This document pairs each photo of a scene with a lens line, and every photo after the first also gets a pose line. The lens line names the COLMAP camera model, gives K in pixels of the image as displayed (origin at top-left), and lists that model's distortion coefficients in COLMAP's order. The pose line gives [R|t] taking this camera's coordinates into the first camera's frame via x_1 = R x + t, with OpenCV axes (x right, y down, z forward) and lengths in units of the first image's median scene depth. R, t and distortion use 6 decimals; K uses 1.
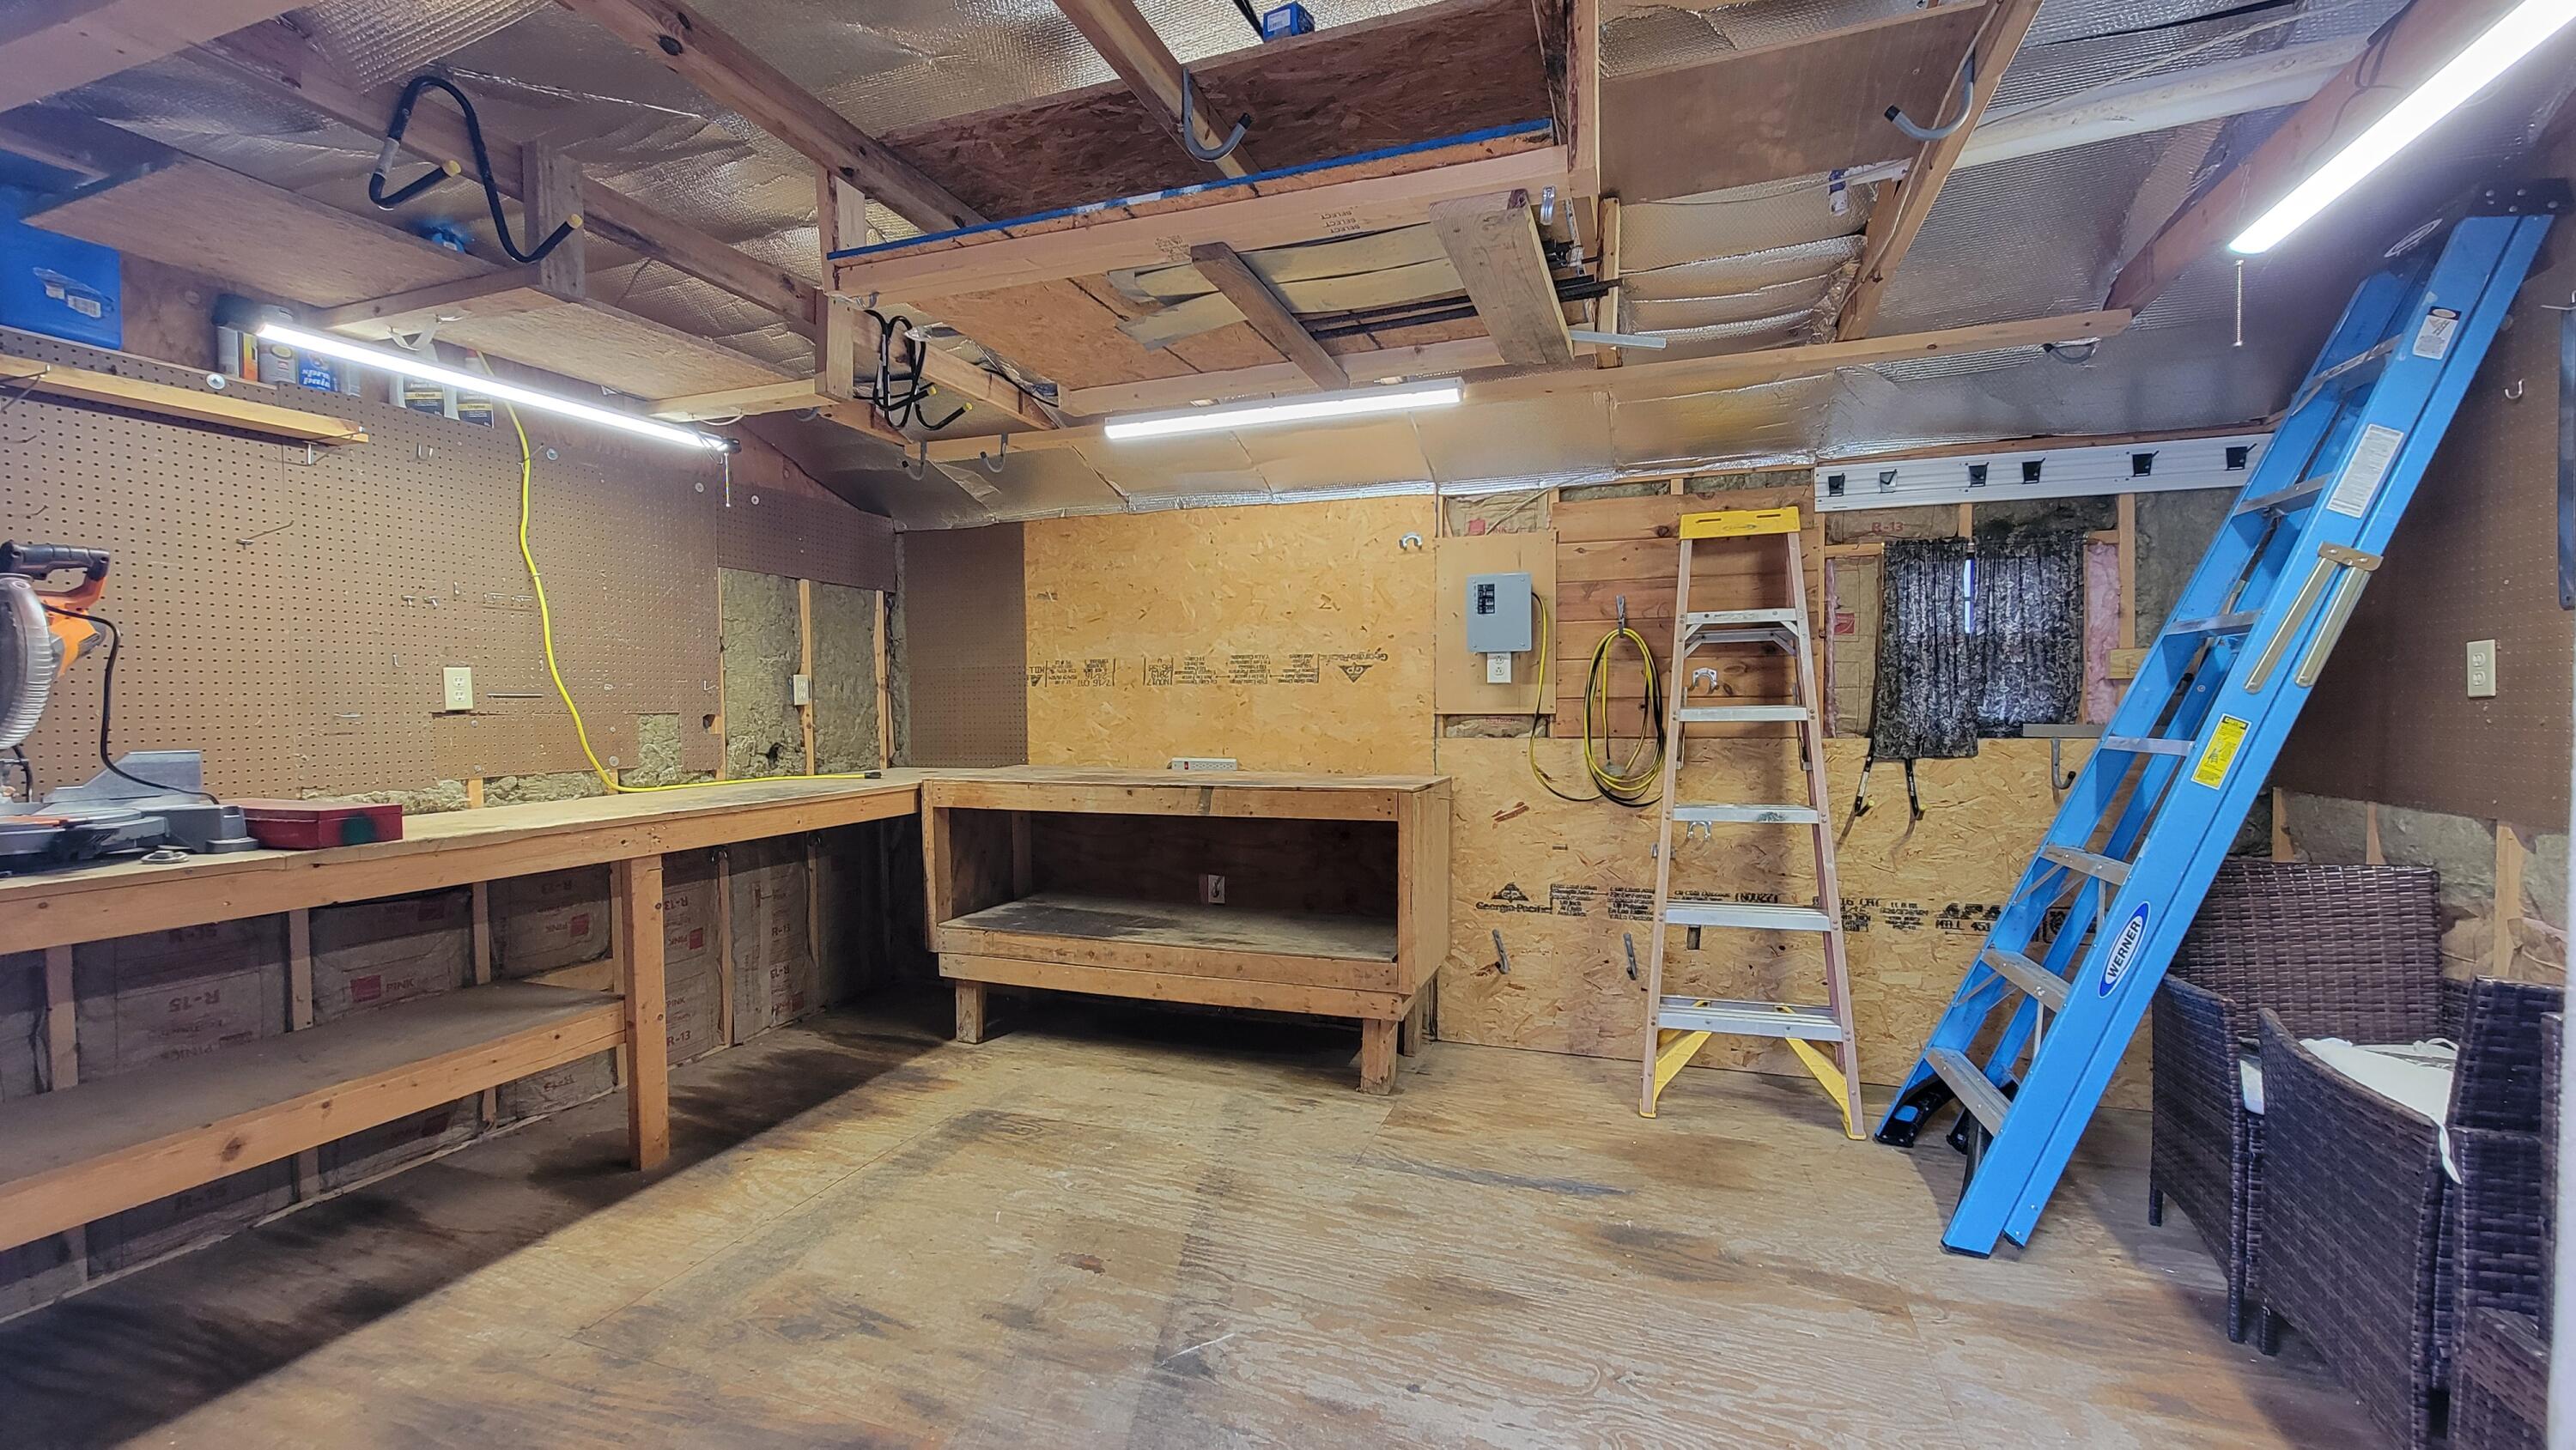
lens RADIAL K [[1043.2, 0, 1287.6], [0, 1043.2, 733.0], [0, 0, 1]] dist [-0.004819, 0.000909]
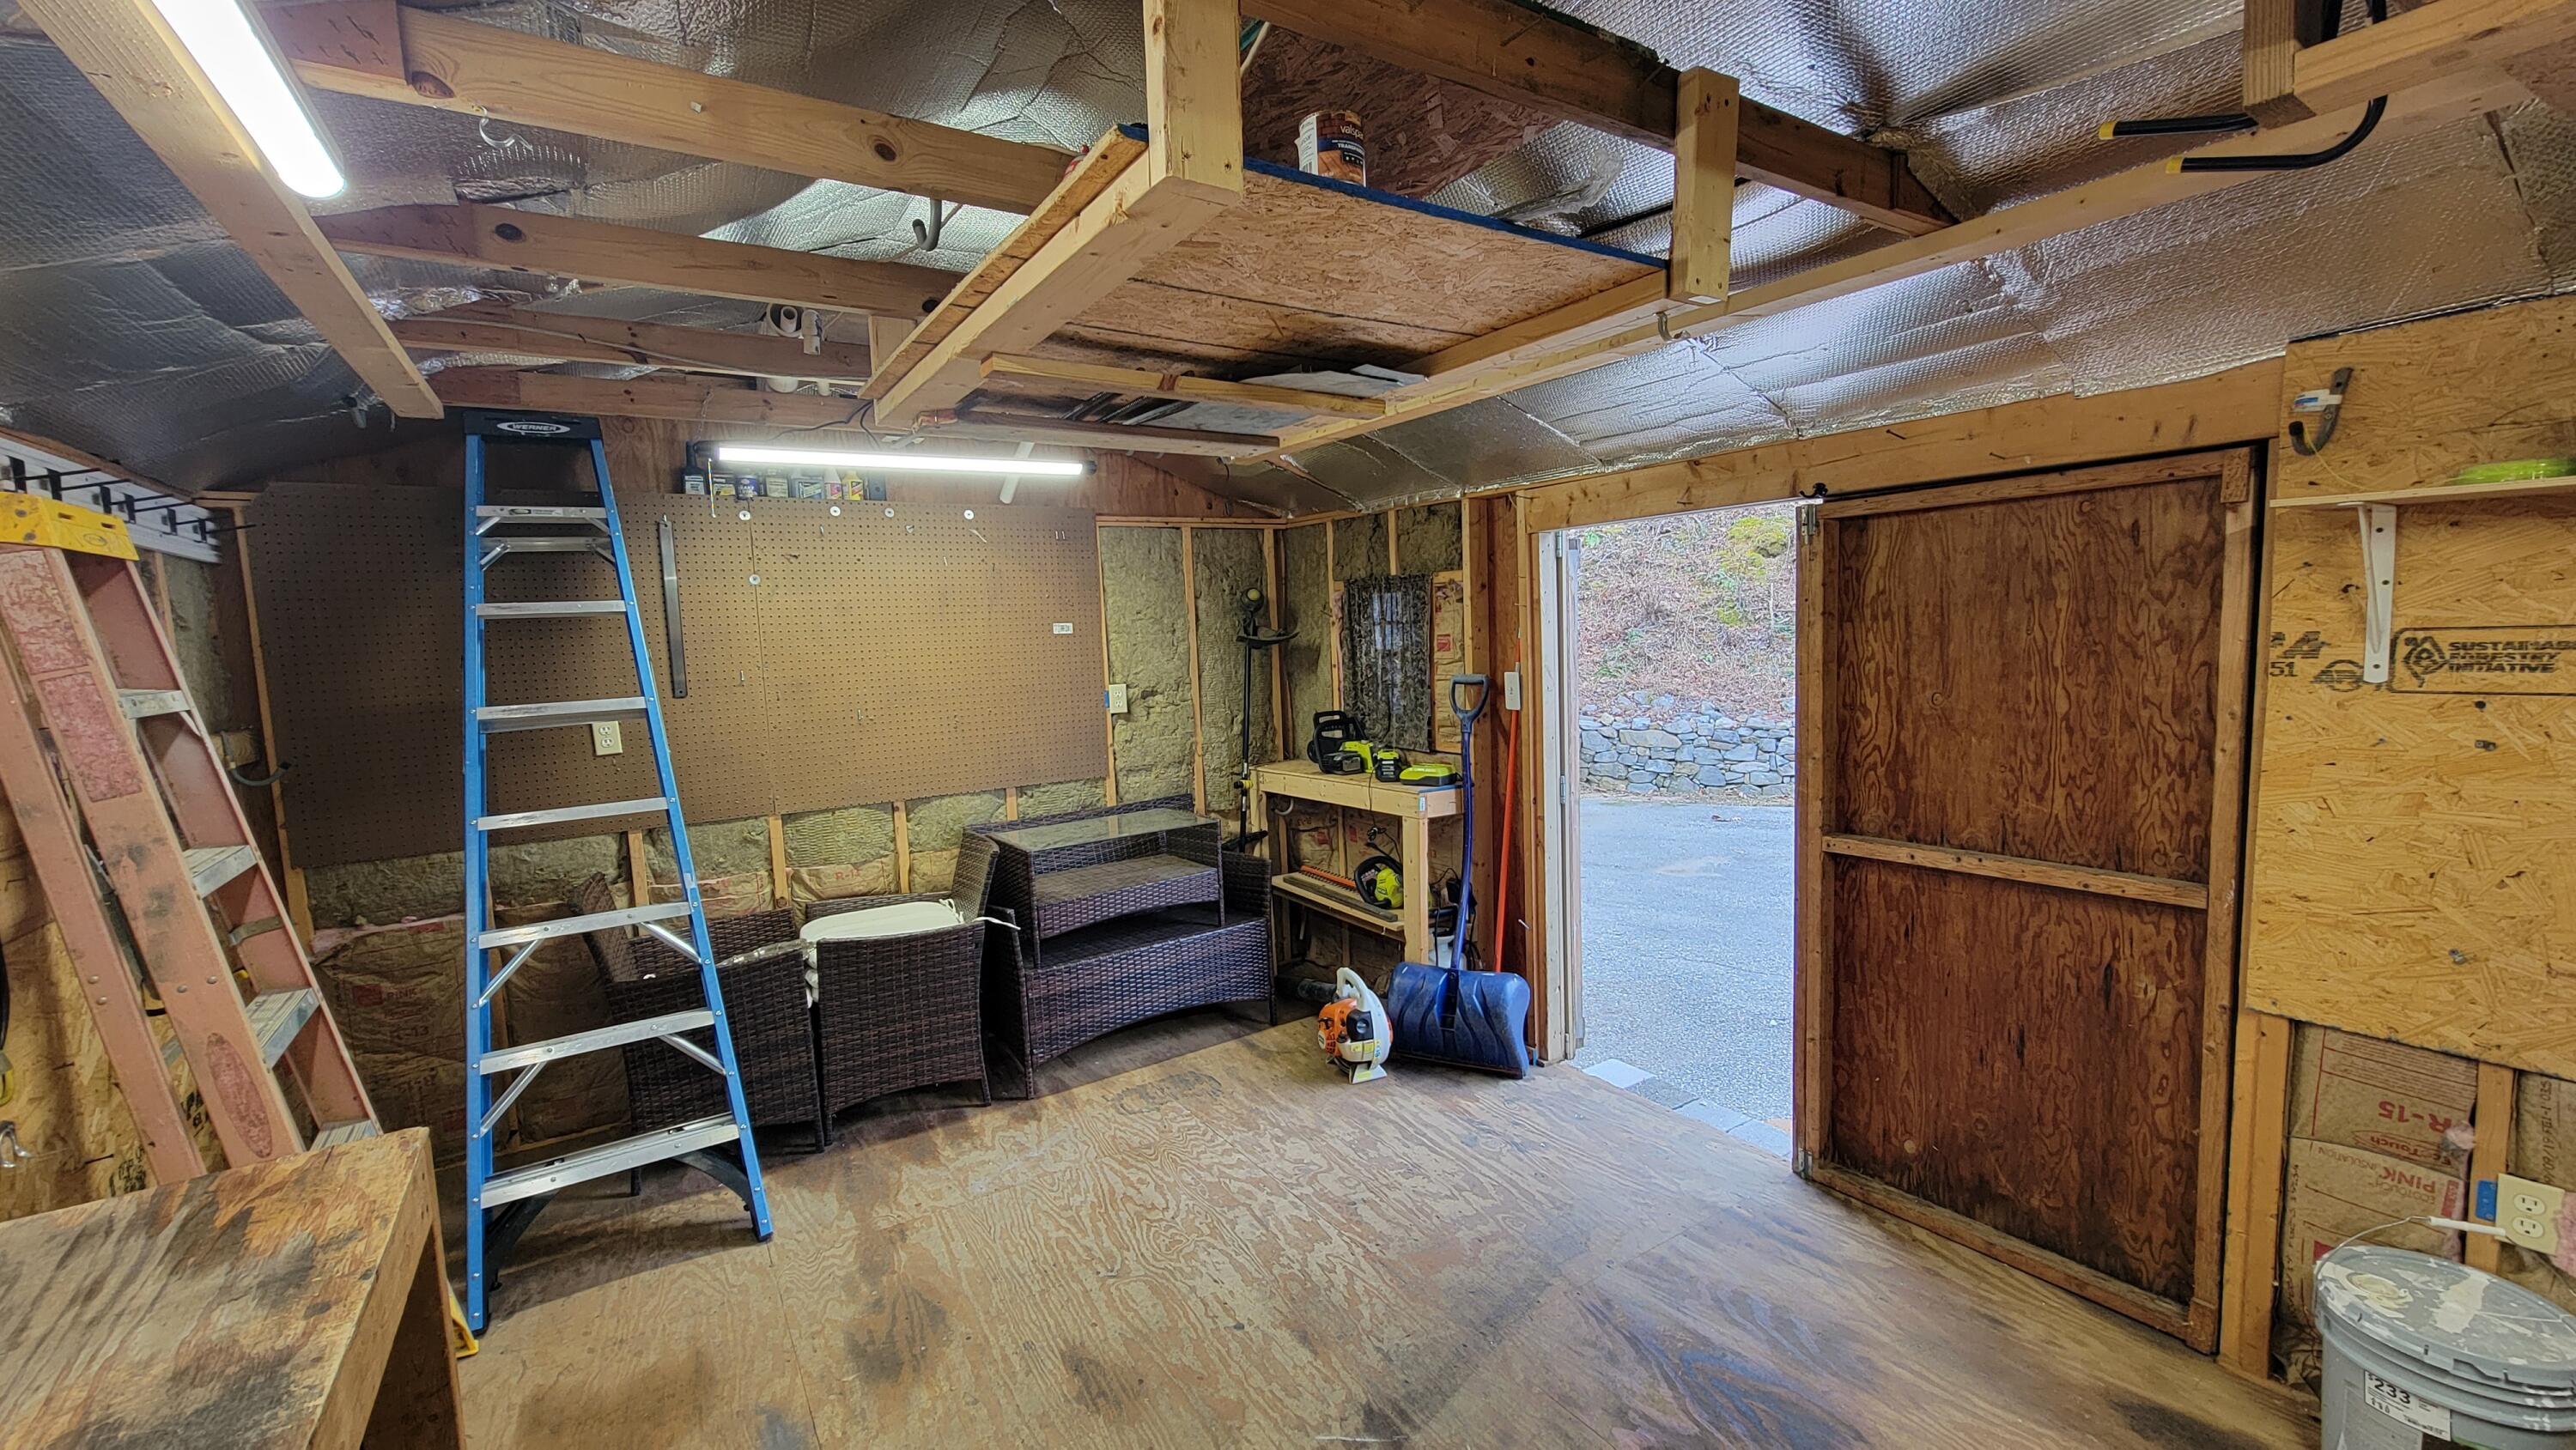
lens RADIAL K [[1043.2, 0, 1287.6], [0, 1043.2, 733.0], [0, 0, 1]] dist [-0.004819, 0.000909]
pose [[-0.790991, -0.019861, 0.611505, -0.628109], [0.064036, 0.991296, 0.115028, -0.197133], [-0.608467, 0.130144, -0.782835, 1.732227]]
